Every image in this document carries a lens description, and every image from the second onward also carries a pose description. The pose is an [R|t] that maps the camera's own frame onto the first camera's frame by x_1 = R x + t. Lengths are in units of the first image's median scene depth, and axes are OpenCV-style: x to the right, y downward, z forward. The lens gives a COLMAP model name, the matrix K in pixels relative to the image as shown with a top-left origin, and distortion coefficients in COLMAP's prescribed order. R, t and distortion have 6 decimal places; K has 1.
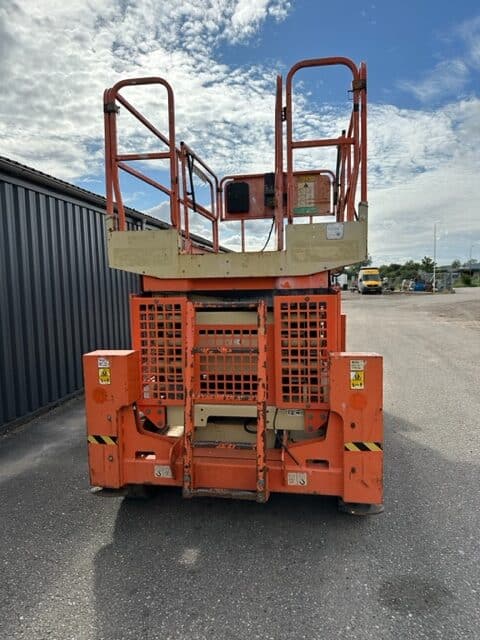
lens RADIAL K [[451.0, 0, 240.0], [0, 451.0, 320.0], [0, 0, 1]] dist [0.032728, -0.042549]
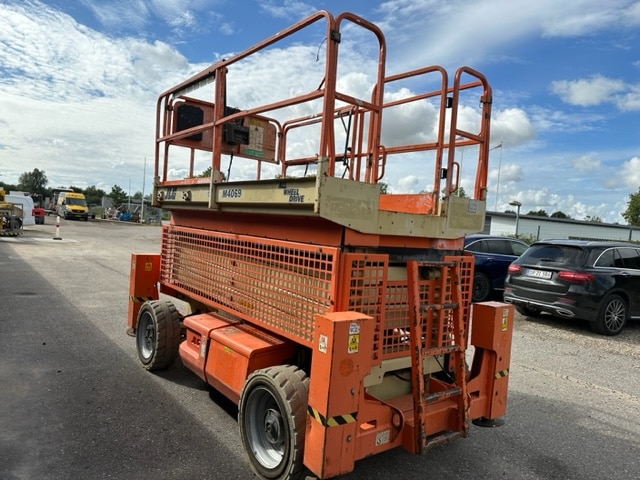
lens RADIAL K [[446.1, 0, 320.0], [0, 446.1, 240.0], [0, 0, 1]] dist [0.080772, -0.094729]
pose [[0.660826, 0.050302, 0.748852, -0.604018], [-0.035772, 0.998729, -0.035520, -0.025816], [-0.749686, -0.003316, 0.661785, 0.287001]]
